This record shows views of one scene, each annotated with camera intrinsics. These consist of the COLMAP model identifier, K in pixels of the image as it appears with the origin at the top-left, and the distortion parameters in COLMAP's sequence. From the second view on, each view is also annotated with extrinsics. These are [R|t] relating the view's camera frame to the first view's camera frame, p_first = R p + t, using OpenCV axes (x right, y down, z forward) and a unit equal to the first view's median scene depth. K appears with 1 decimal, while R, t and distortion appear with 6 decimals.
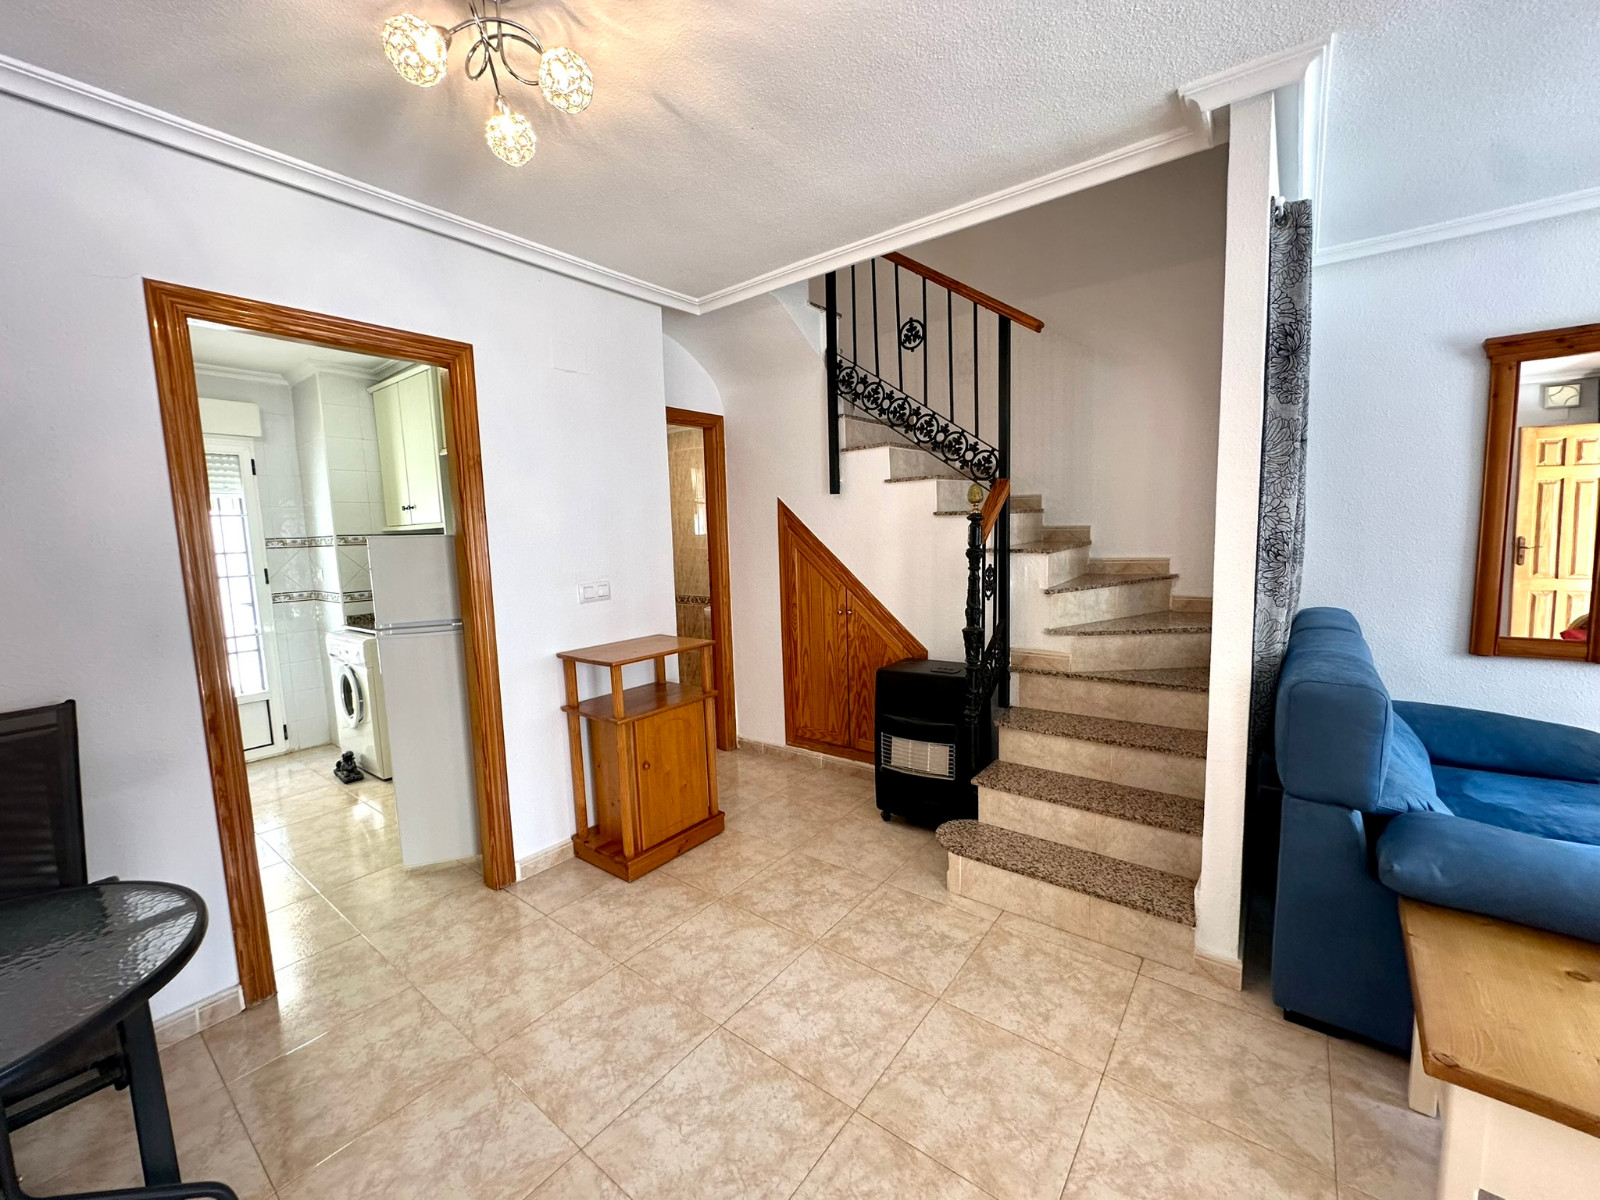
lens RADIAL K [[642.3, 0, 801.7], [0, 642.3, 604.9], [0, 0, 1]] dist [-0.004751, 0.000489]
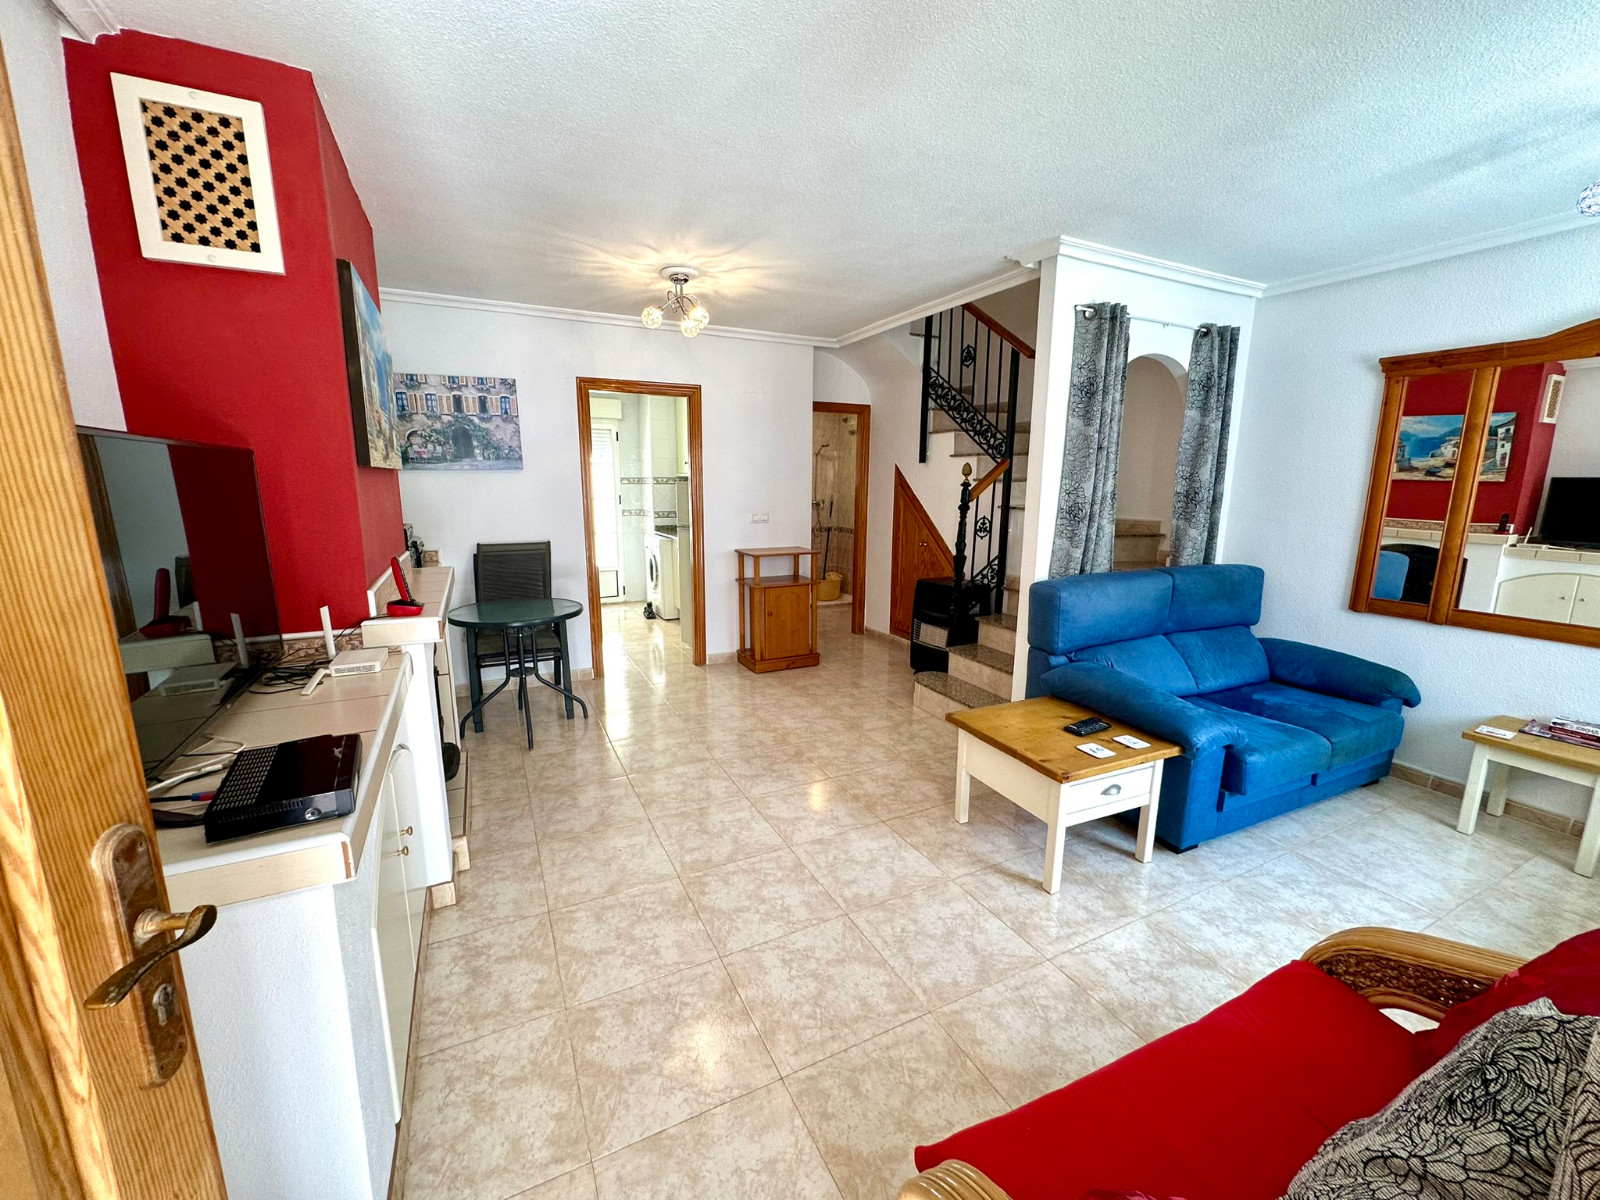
lens RADIAL K [[642.3, 0, 799.0], [0, 642.3, 603.9], [0, 0, 1]] dist [-0.004751, 0.000489]
pose [[0.899379, 0.119044, -0.420650, 0.547379], [-0.082102, 0.991084, 0.104936, 0.019653], [0.429392, -0.059841, 0.901134, -0.564180]]
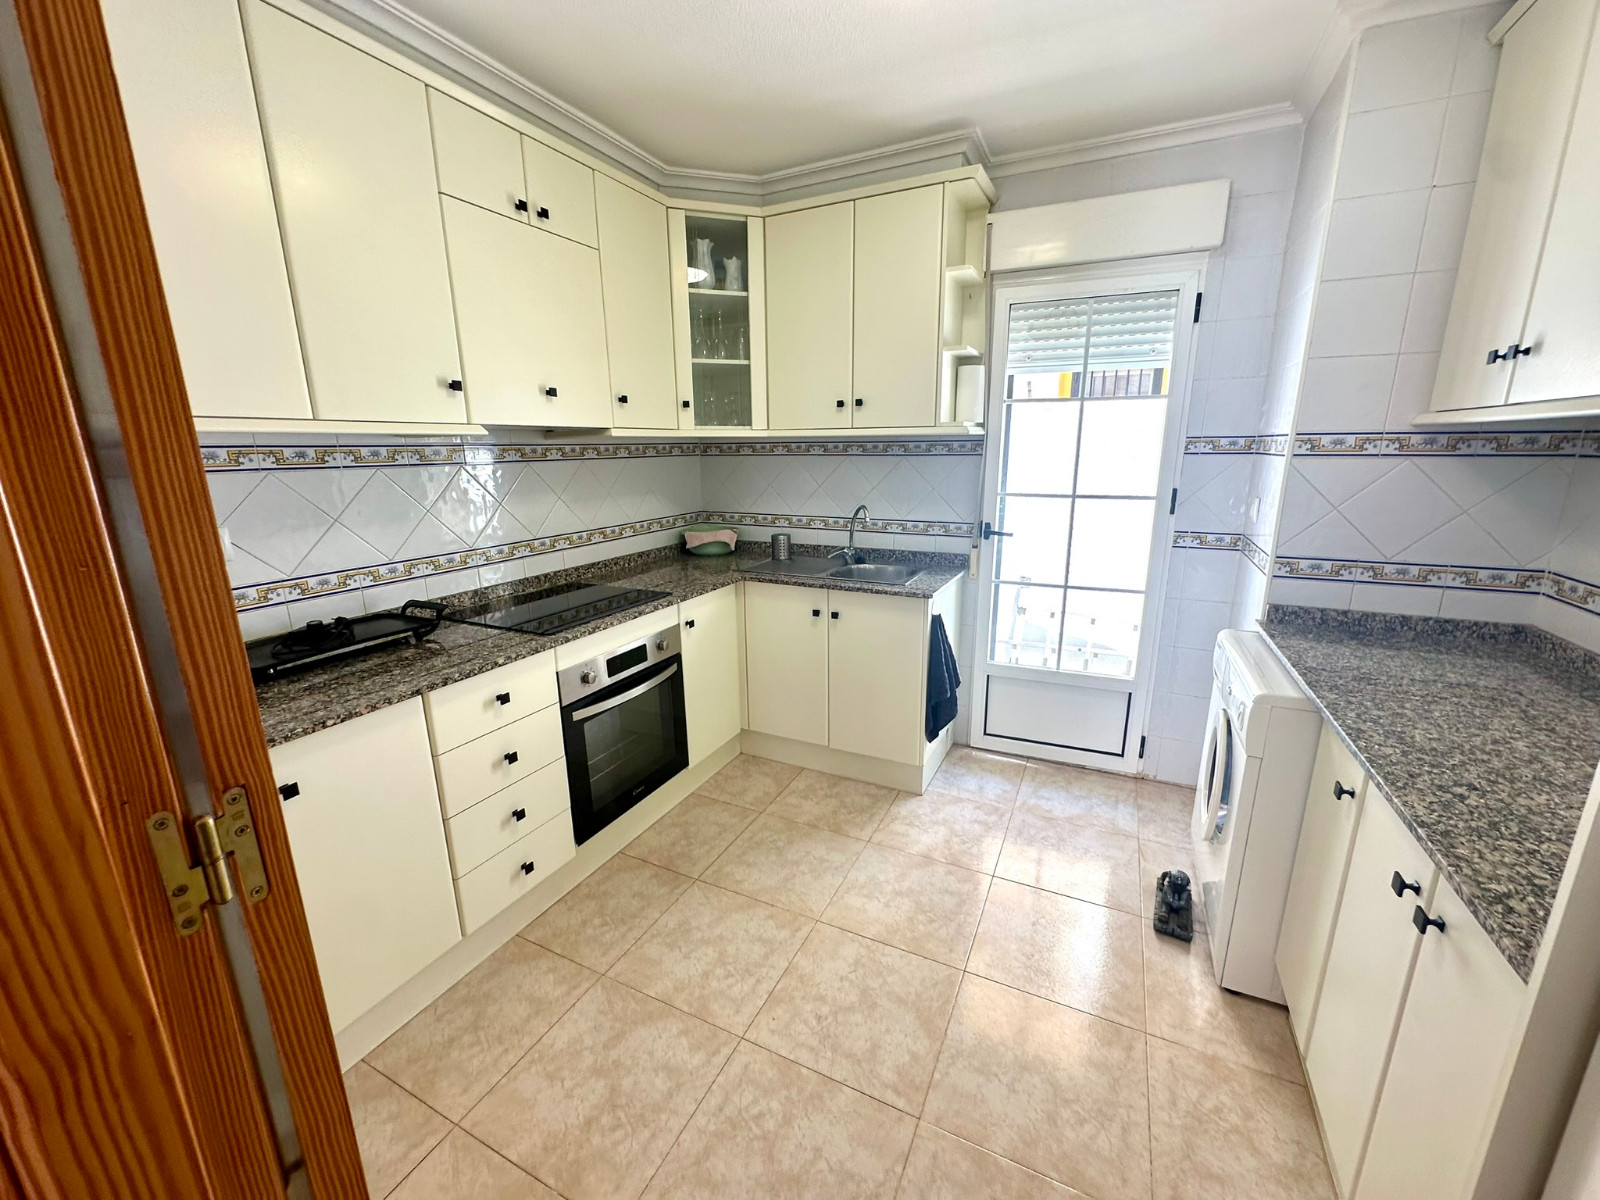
lens RADIAL K [[642.3, 0, 810.9], [0, 642.3, 603.6], [0, 0, 1]] dist [-0.004751, 0.000489]
pose [[0.218617, 0.260895, -0.940287, -0.469805], [-0.109553, 0.964066, 0.242022, -0.088392], [0.969642, 0.050101, 0.239343, 0.778422]]
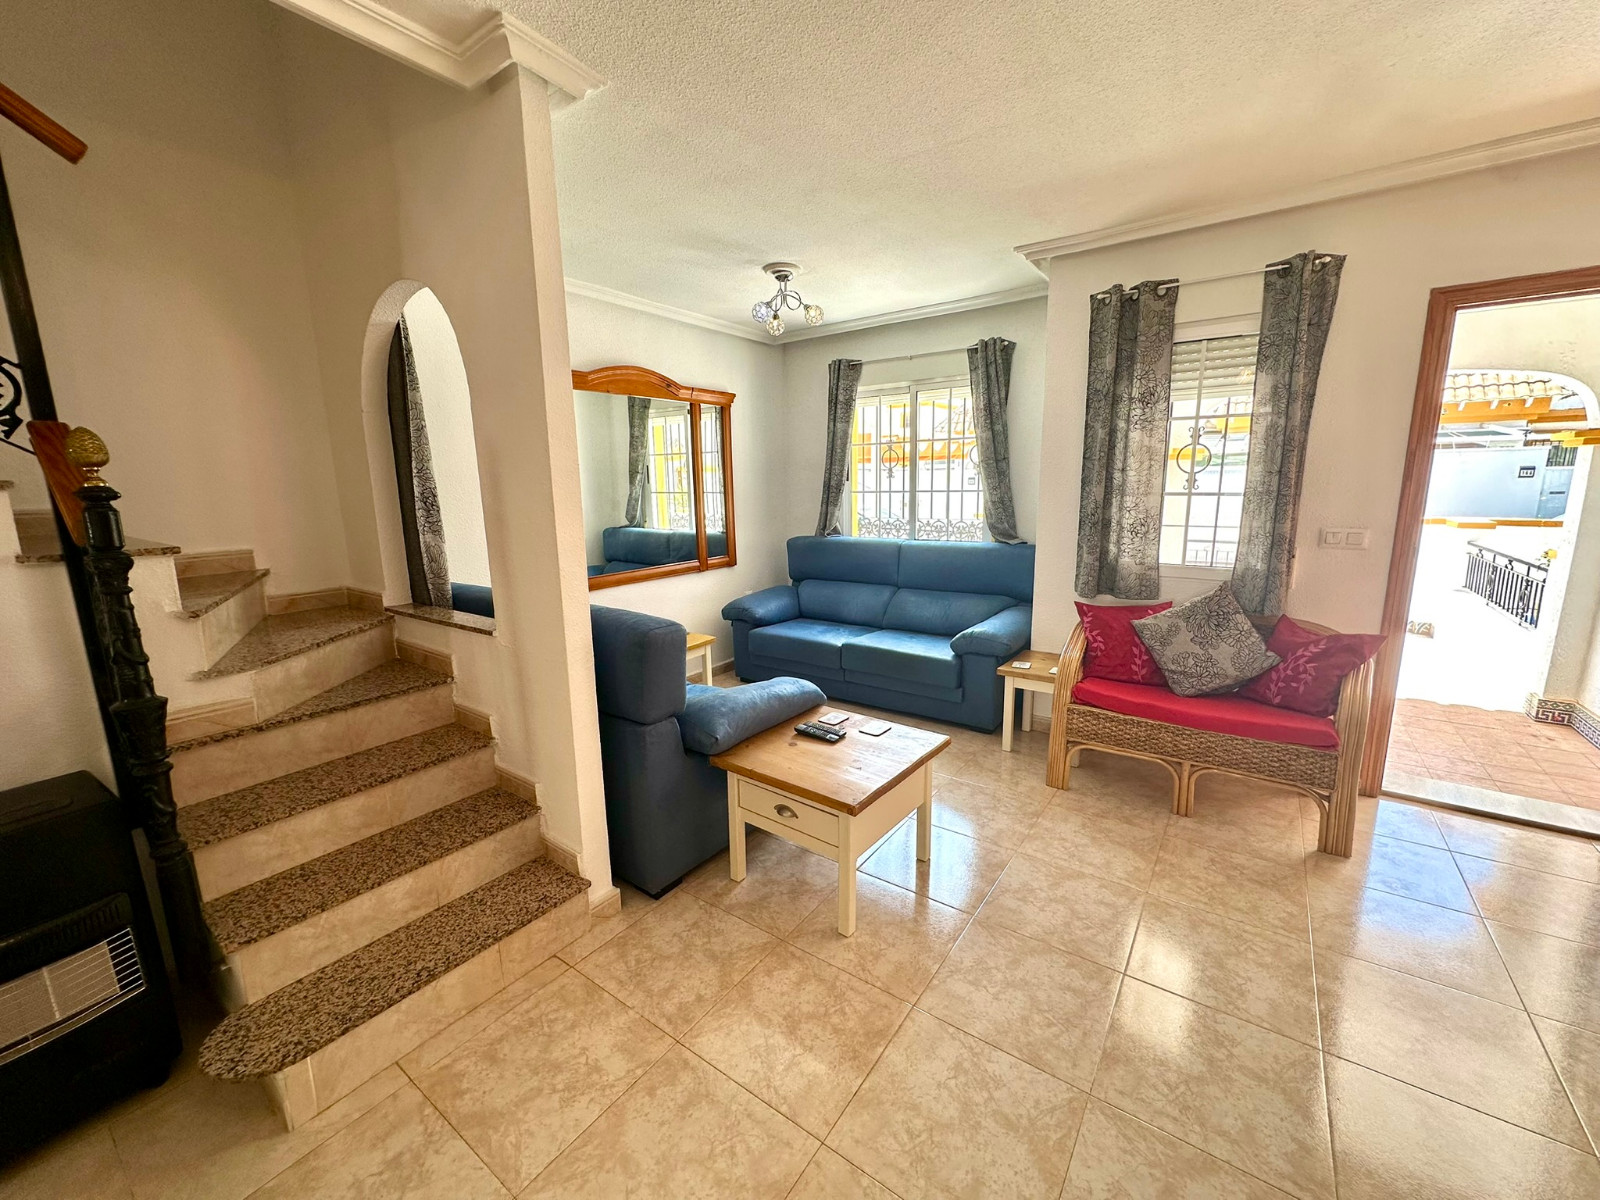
lens RADIAL K [[642.3, 0, 797.2], [0, 642.3, 600.3], [0, 0, 1]] dist [-0.004751, 0.000489]
pose [[-0.038610, -0.149242, 0.988047, -0.255215], [0.132828, 0.979243, 0.153103, -0.050174], [-0.990387, 0.137152, -0.017985, 0.424231]]
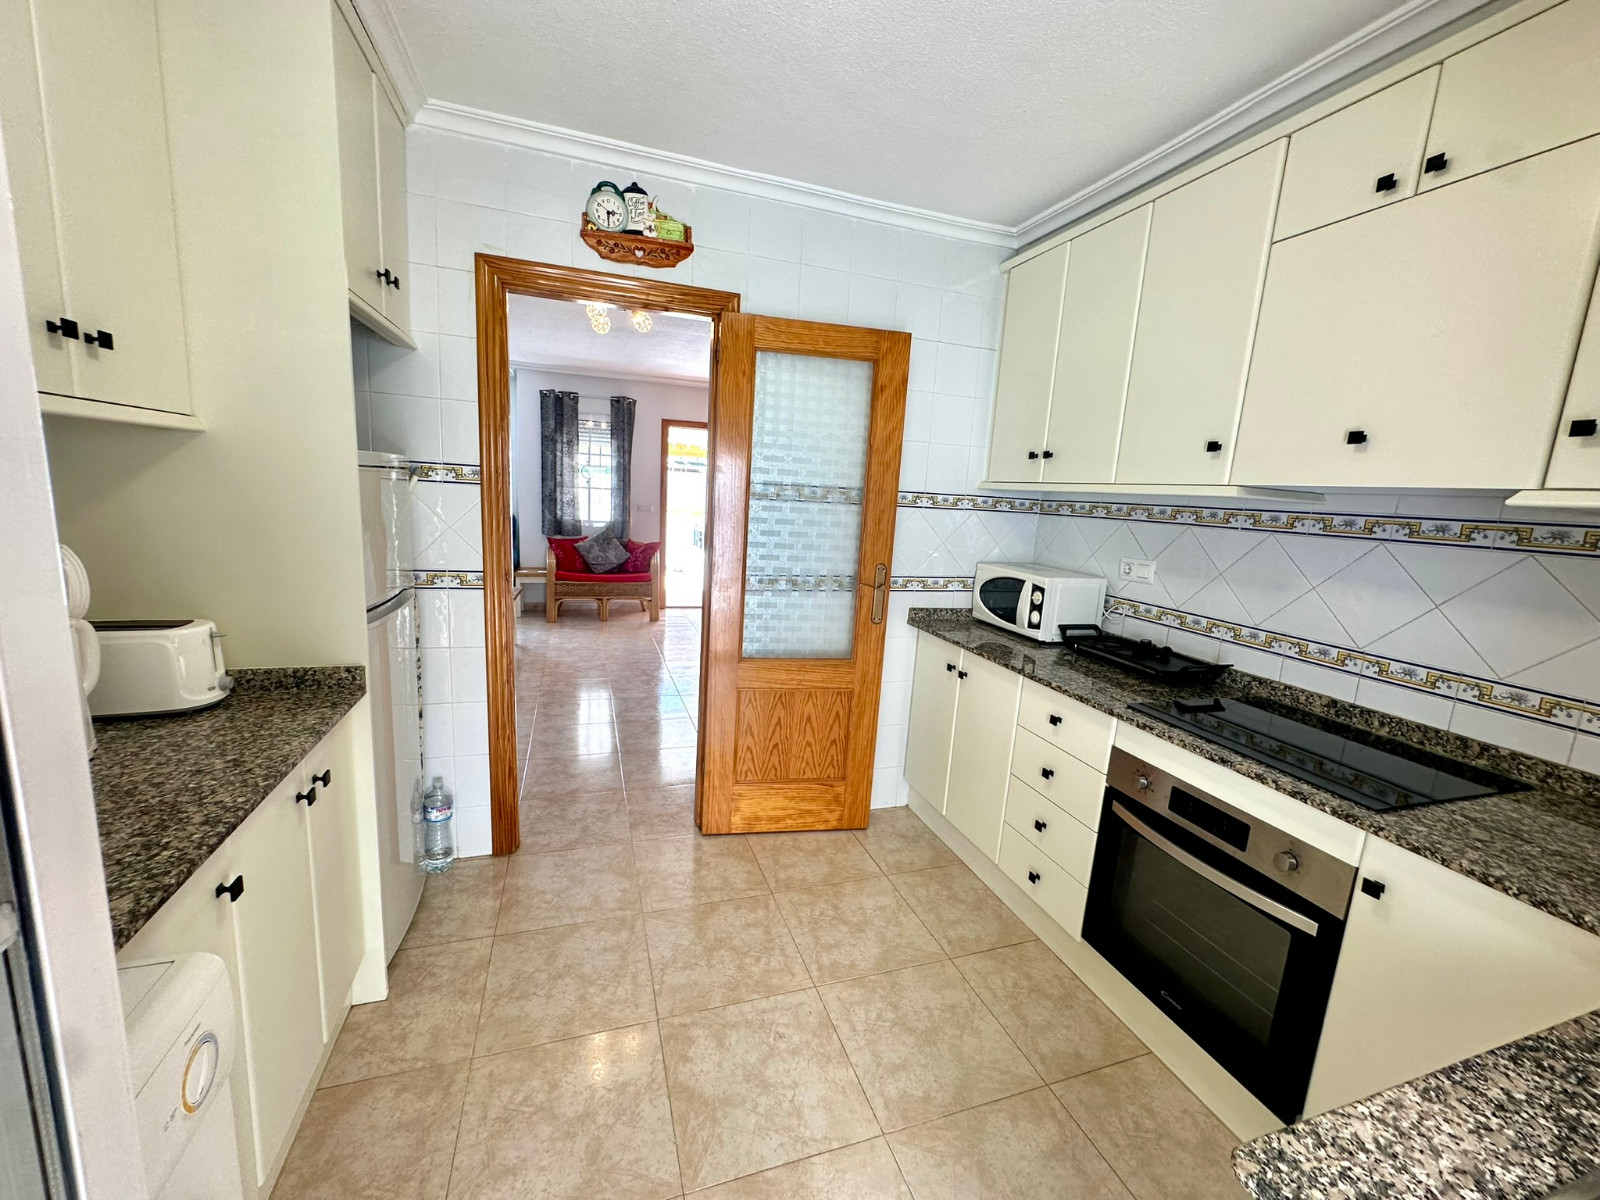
lens RADIAL K [[642.3, 0, 797.2], [0, 642.3, 604.1], [0, 0, 1]] dist [-0.004751, 0.000489]
pose [[-0.833191, -0.110324, 0.541869, -1.119040], [0.035401, 0.967245, 0.251364, -0.122489], [-0.551852, 0.228617, -0.801994, 1.256673]]
